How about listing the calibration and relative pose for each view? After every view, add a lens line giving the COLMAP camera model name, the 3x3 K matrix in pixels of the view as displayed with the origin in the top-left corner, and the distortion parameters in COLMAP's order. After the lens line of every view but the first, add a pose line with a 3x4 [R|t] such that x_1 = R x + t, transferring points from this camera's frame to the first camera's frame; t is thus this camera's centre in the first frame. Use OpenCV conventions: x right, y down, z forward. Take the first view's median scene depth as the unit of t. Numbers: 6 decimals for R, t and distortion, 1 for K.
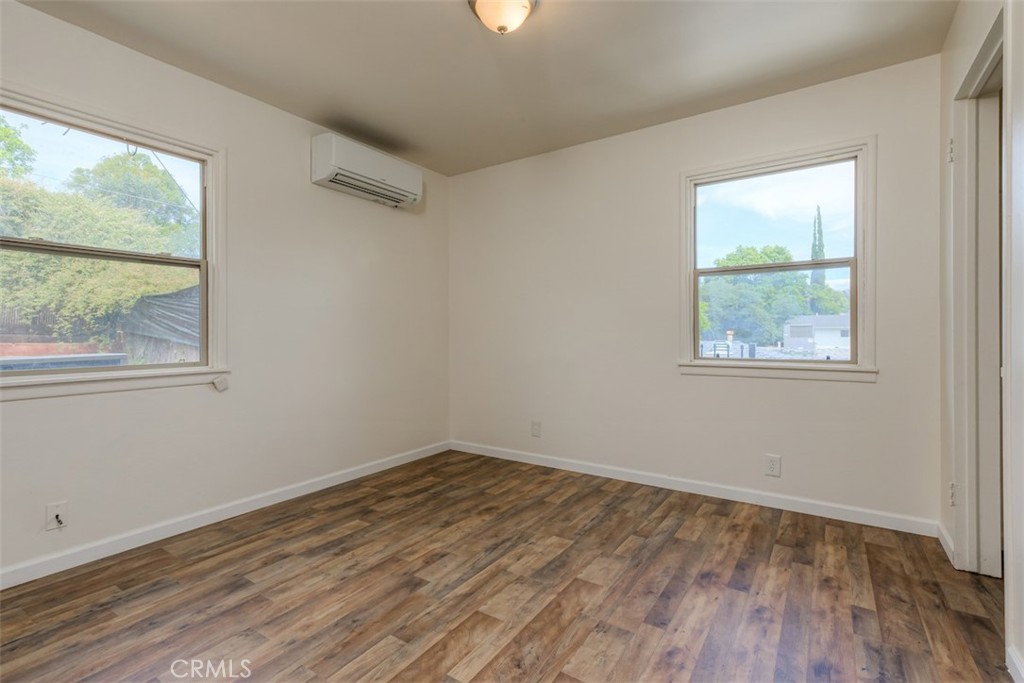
lens RADIAL K [[479.2, 0, 521.7], [0, 479.2, 333.2], [0, 0, 1]] dist [0.006490, -0.000047]
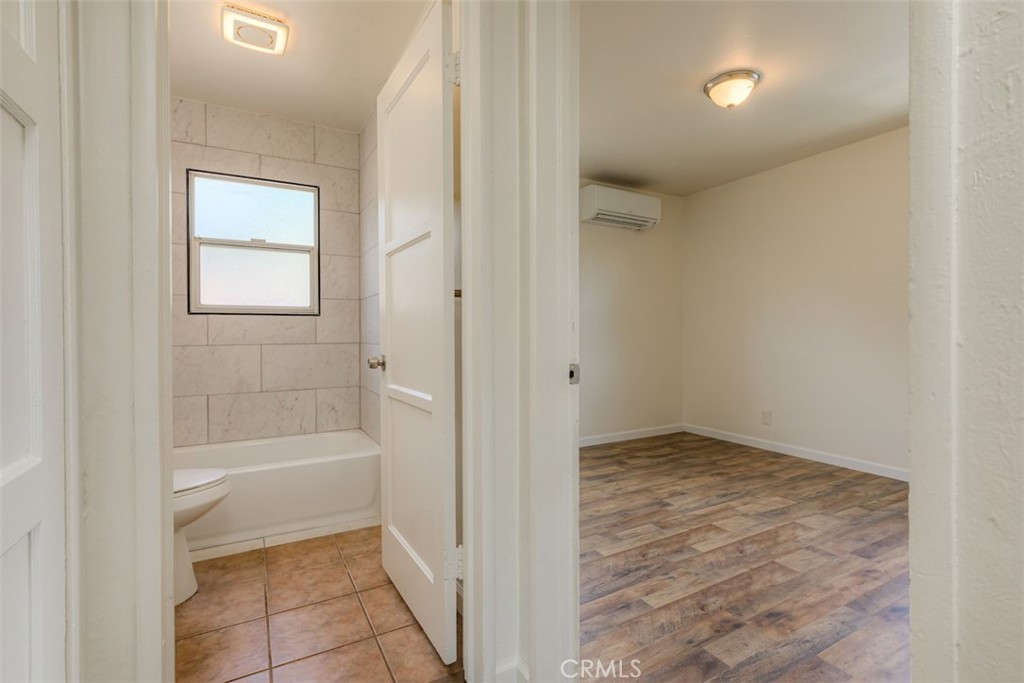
lens RADIAL K [[479.2, 0, 511.7], [0, 479.2, 333.7], [0, 0, 1]] dist [0.006490, -0.000047]
pose [[0.886889, 0.000238, -0.461983, 0.033643], [0.000617, 0.999998, 0.001700, 0.006880], [0.461982, -0.001793, 0.886887, -0.432362]]
